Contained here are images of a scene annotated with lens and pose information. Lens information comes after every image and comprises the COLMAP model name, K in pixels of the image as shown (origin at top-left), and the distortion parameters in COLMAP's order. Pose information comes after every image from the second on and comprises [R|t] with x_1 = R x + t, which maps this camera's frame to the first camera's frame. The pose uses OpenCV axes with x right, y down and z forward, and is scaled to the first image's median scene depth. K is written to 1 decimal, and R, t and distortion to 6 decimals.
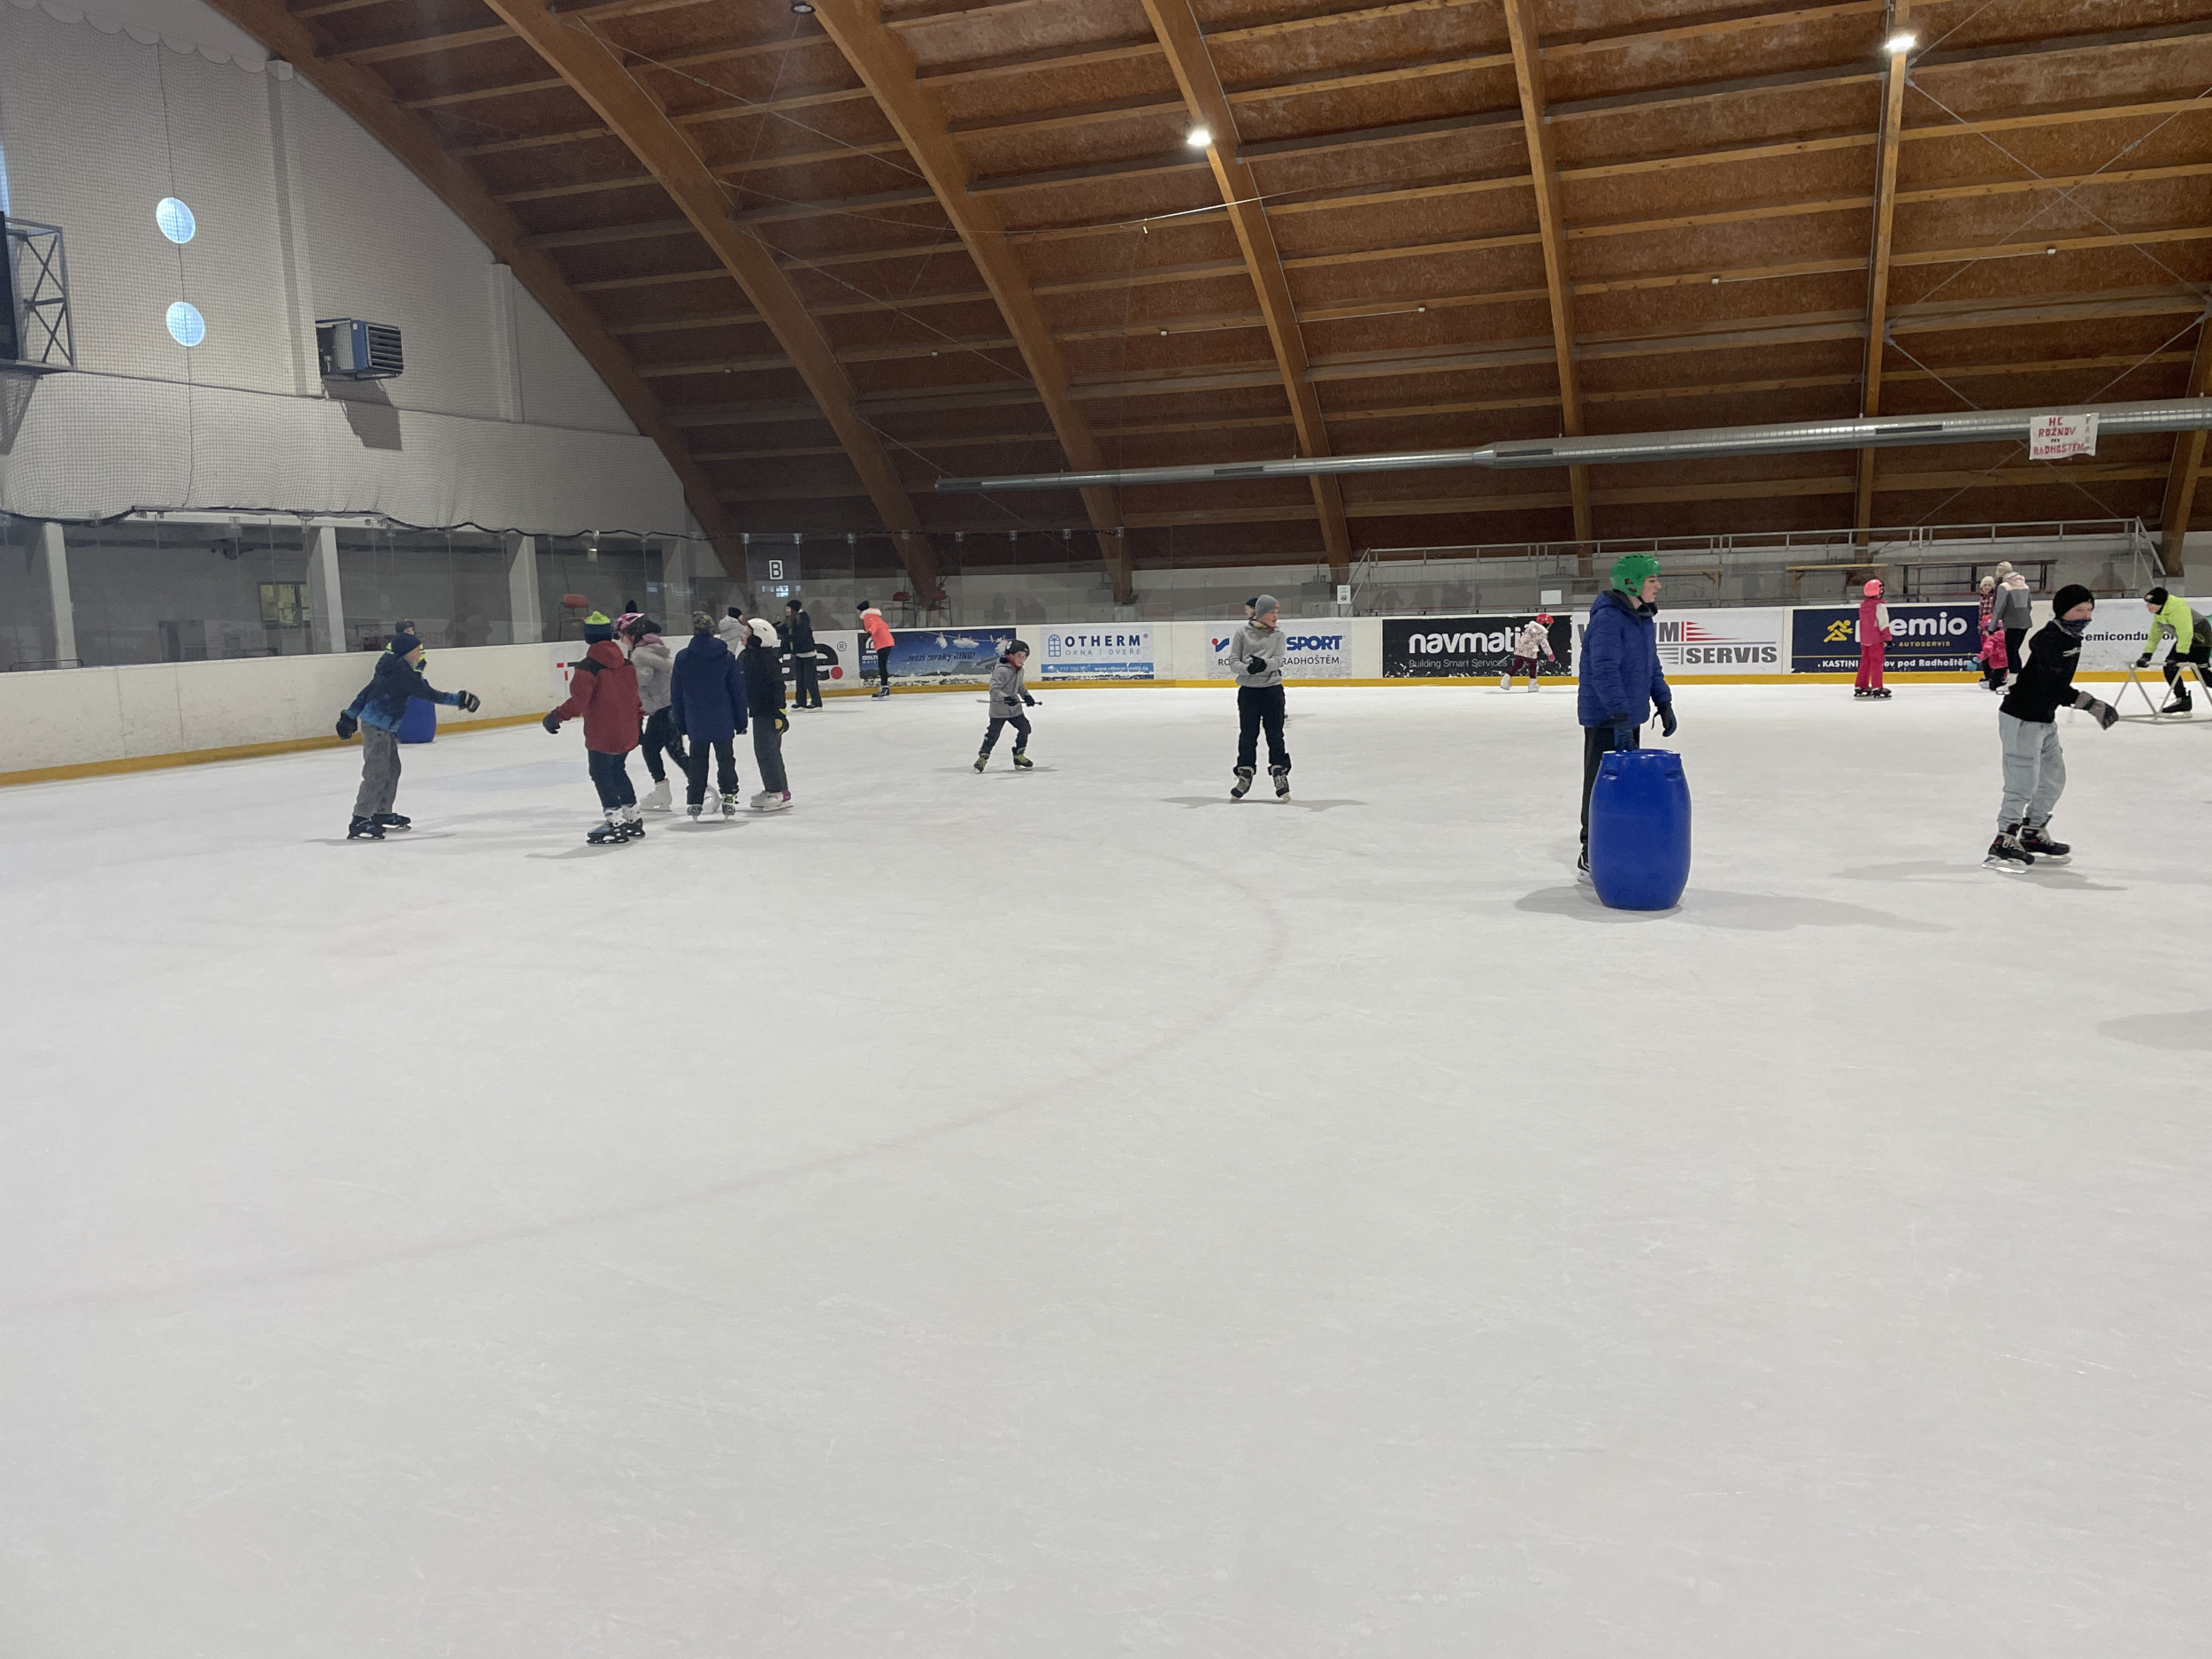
lens RADIAL K [[1690.7, 0, 1119.4], [0, 1690.7, 797.4], [0, 0, 1]] dist [0.113865, -0.132425]
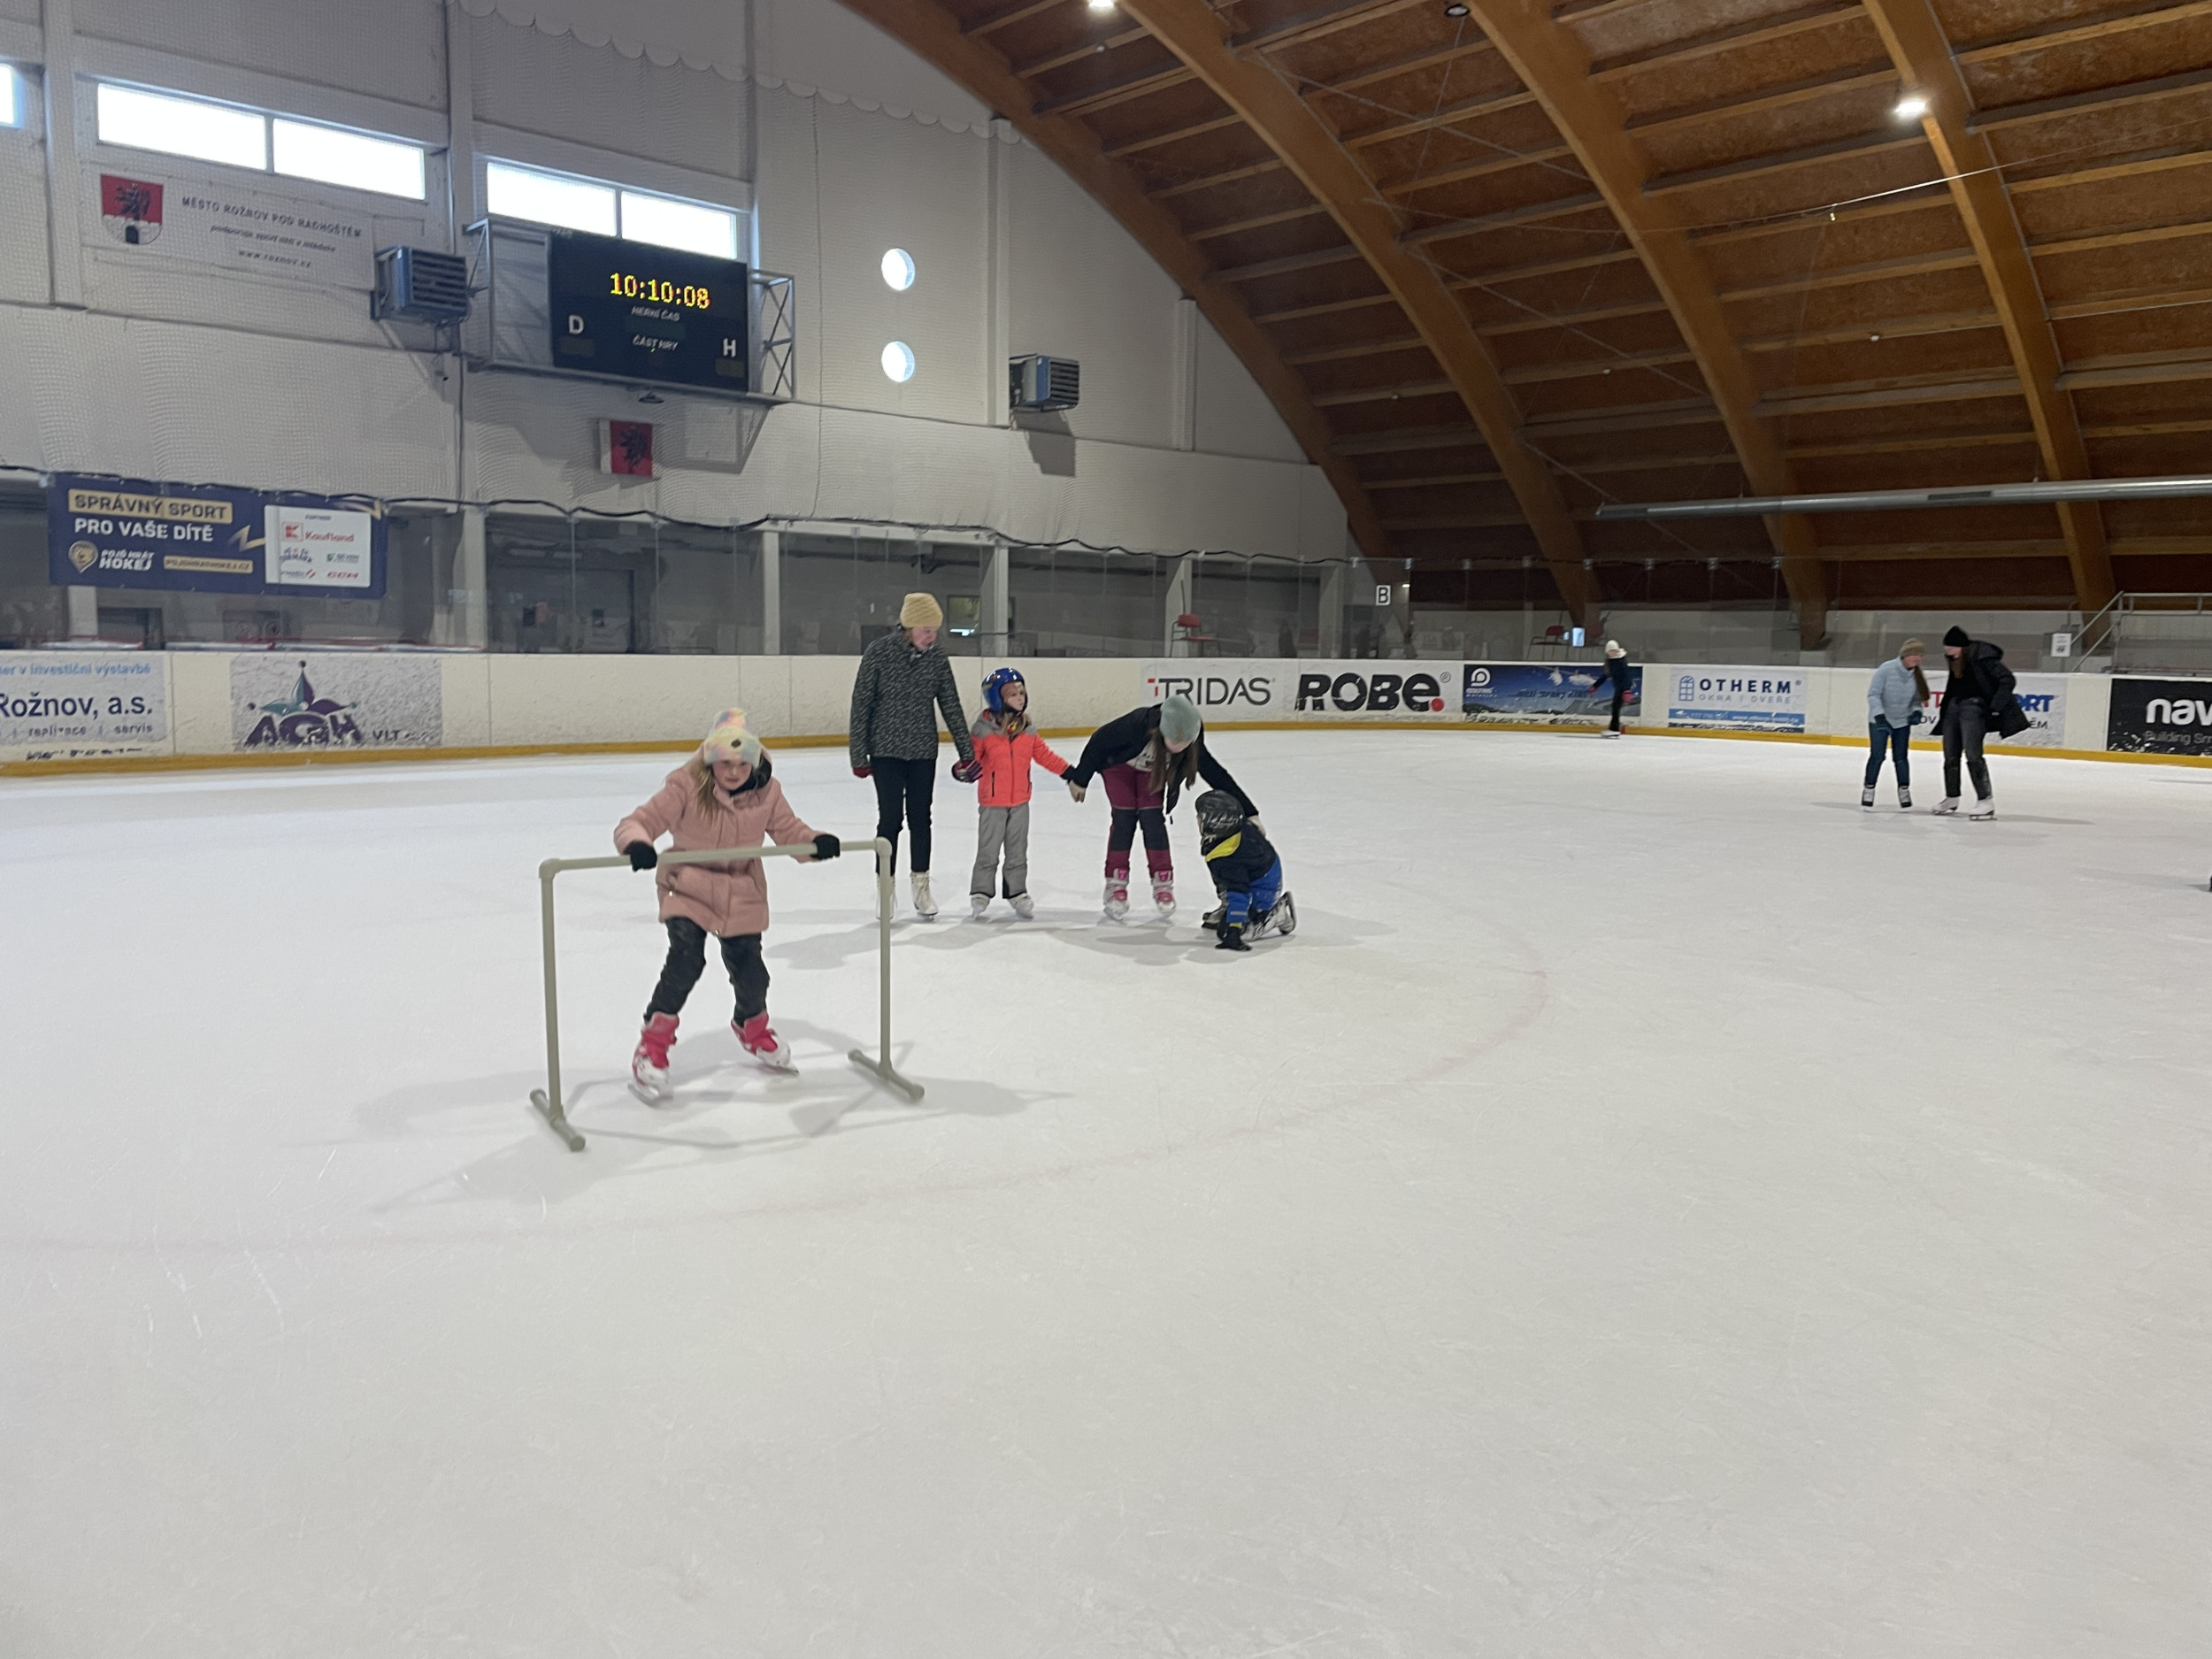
lens RADIAL K [[1690.7, 0, 1119.4], [0, 1690.7, 797.4], [0, 0, 1]] dist [0.113865, -0.132425]
pose [[0.904226, 0.084679, -0.418574, 0.071684], [-0.093880, 0.995583, -0.001395, -0.003340], [0.416607, 0.040557, 0.908182, 0.059310]]
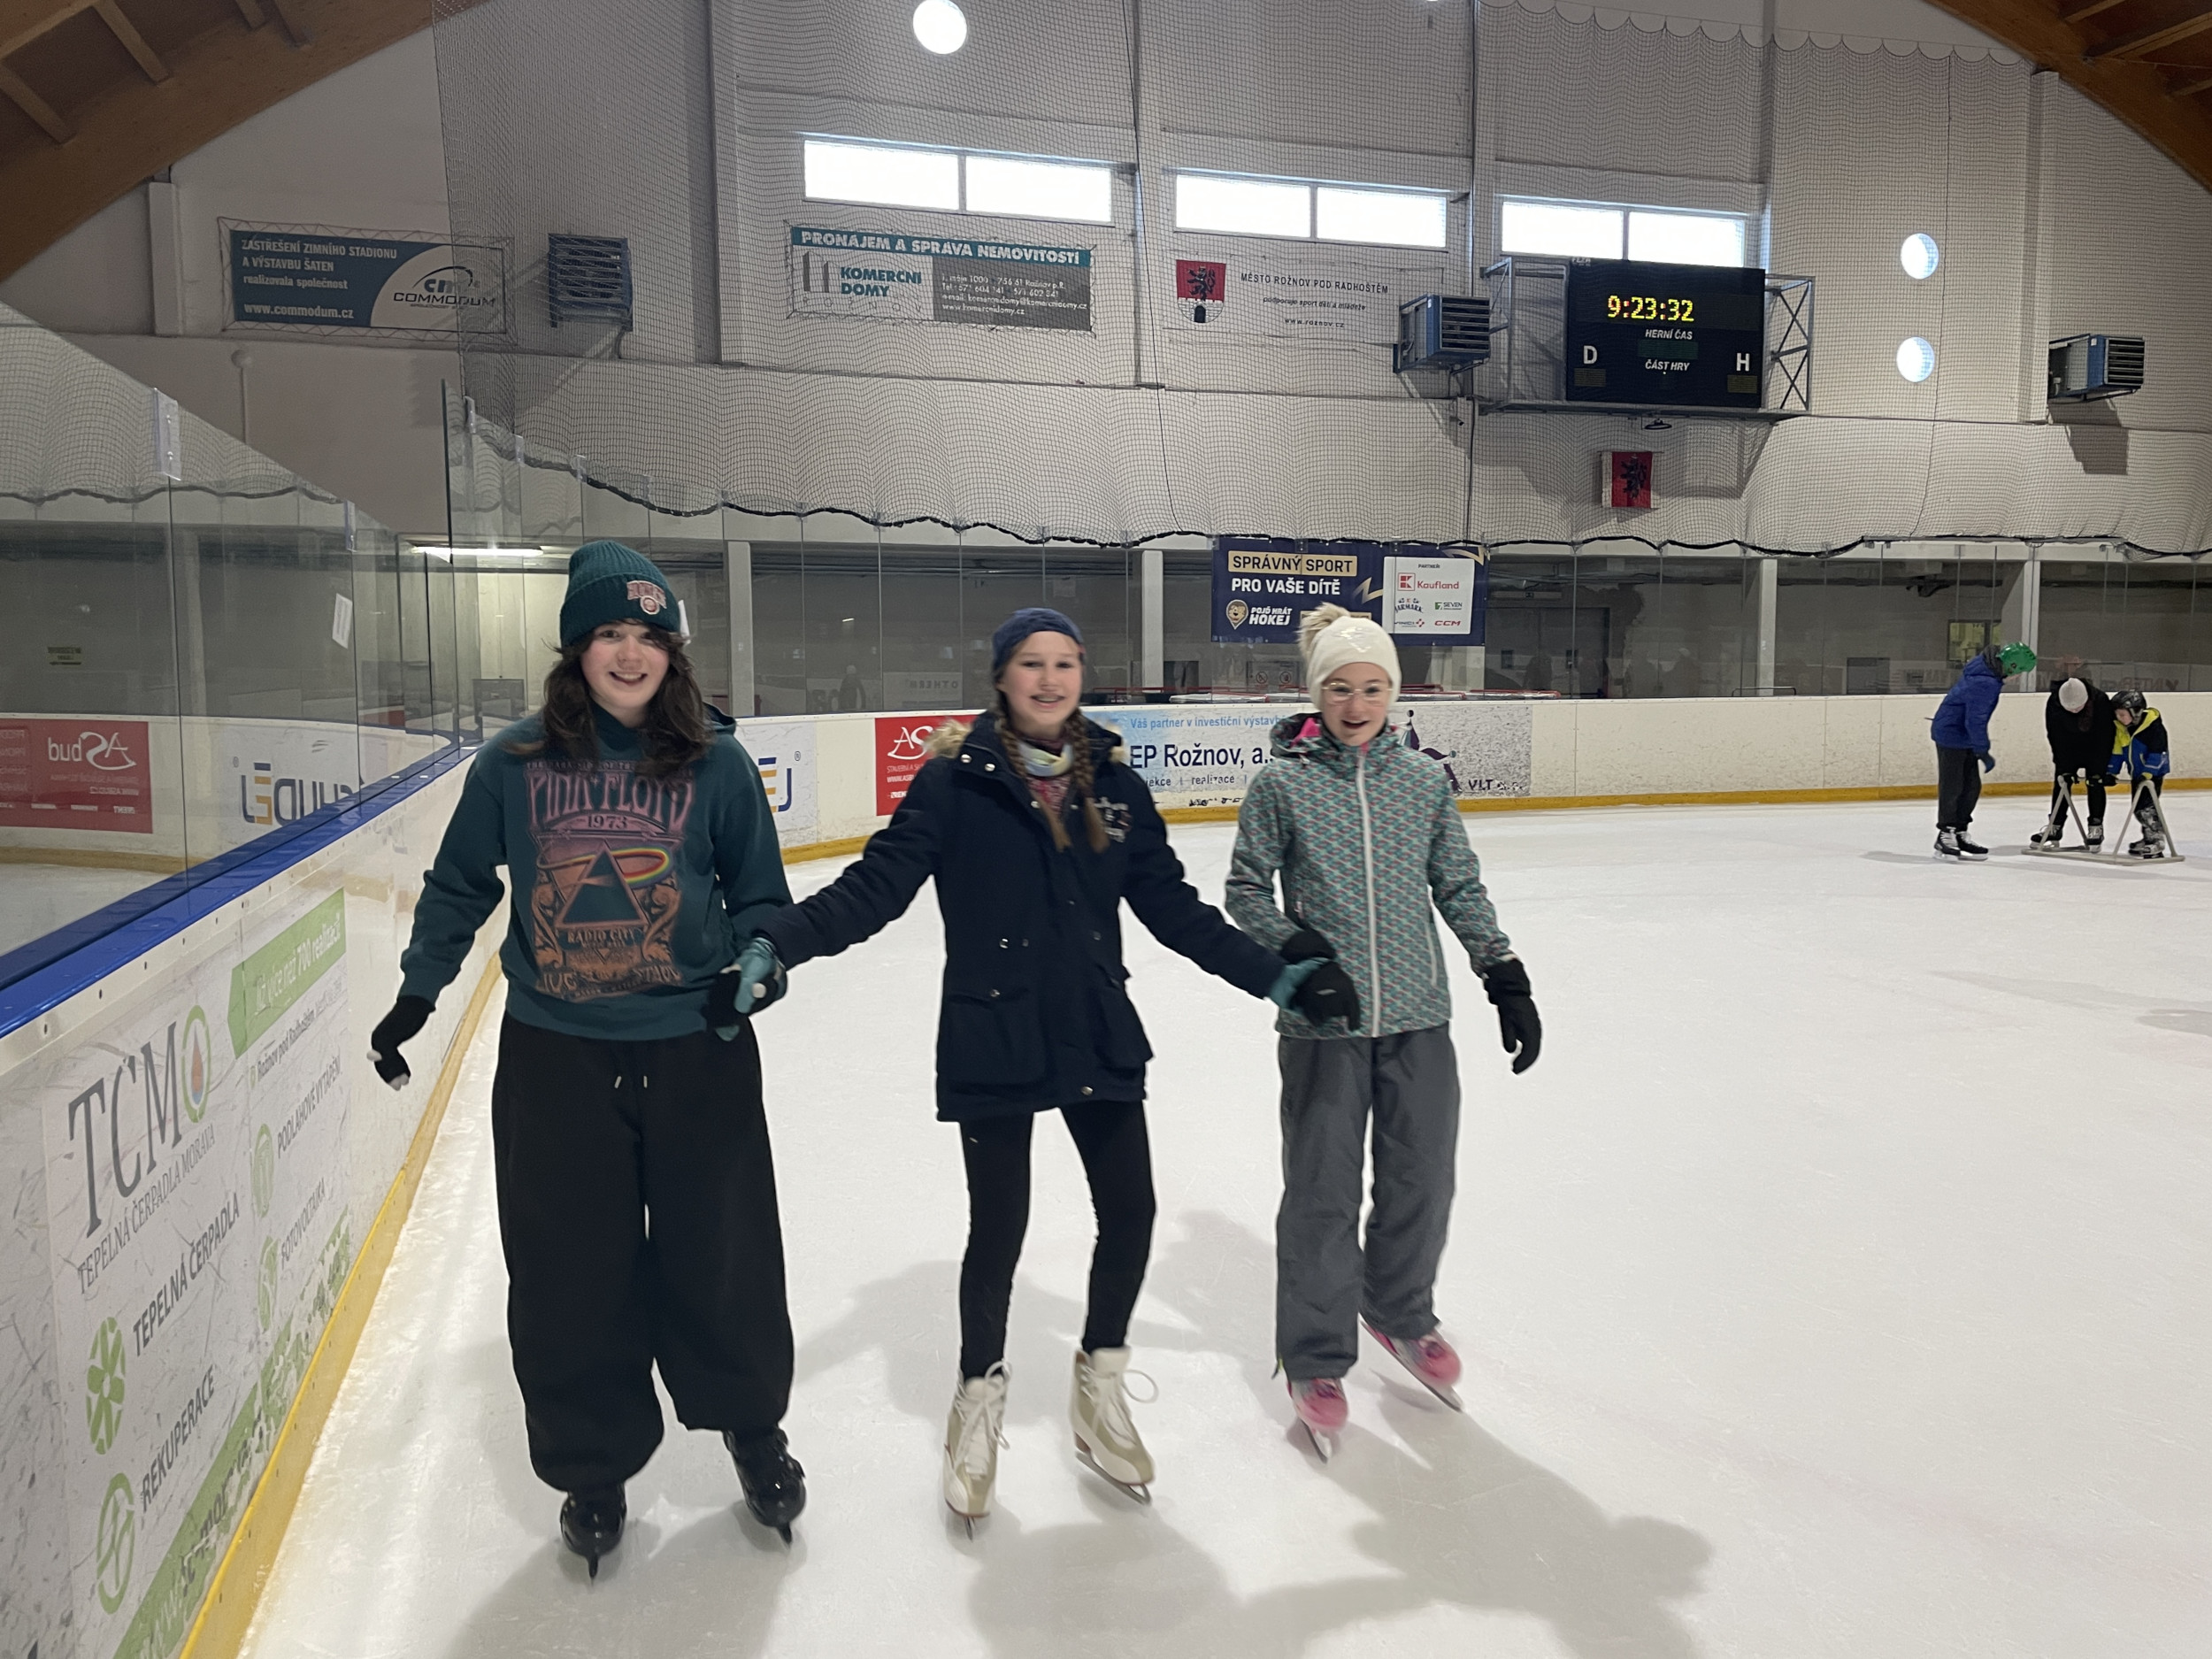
lens RADIAL K [[1690.7, 0, 1119.4], [0, 1690.7, 797.4], [0, 0, 1]] dist [0.113865, -0.132425]
pose [[0.633595, 0.087221, -0.768733, -0.041874], [-0.108781, 0.993797, 0.023099, 0.002443], [0.765979, 0.068988, 0.639153, 0.032165]]
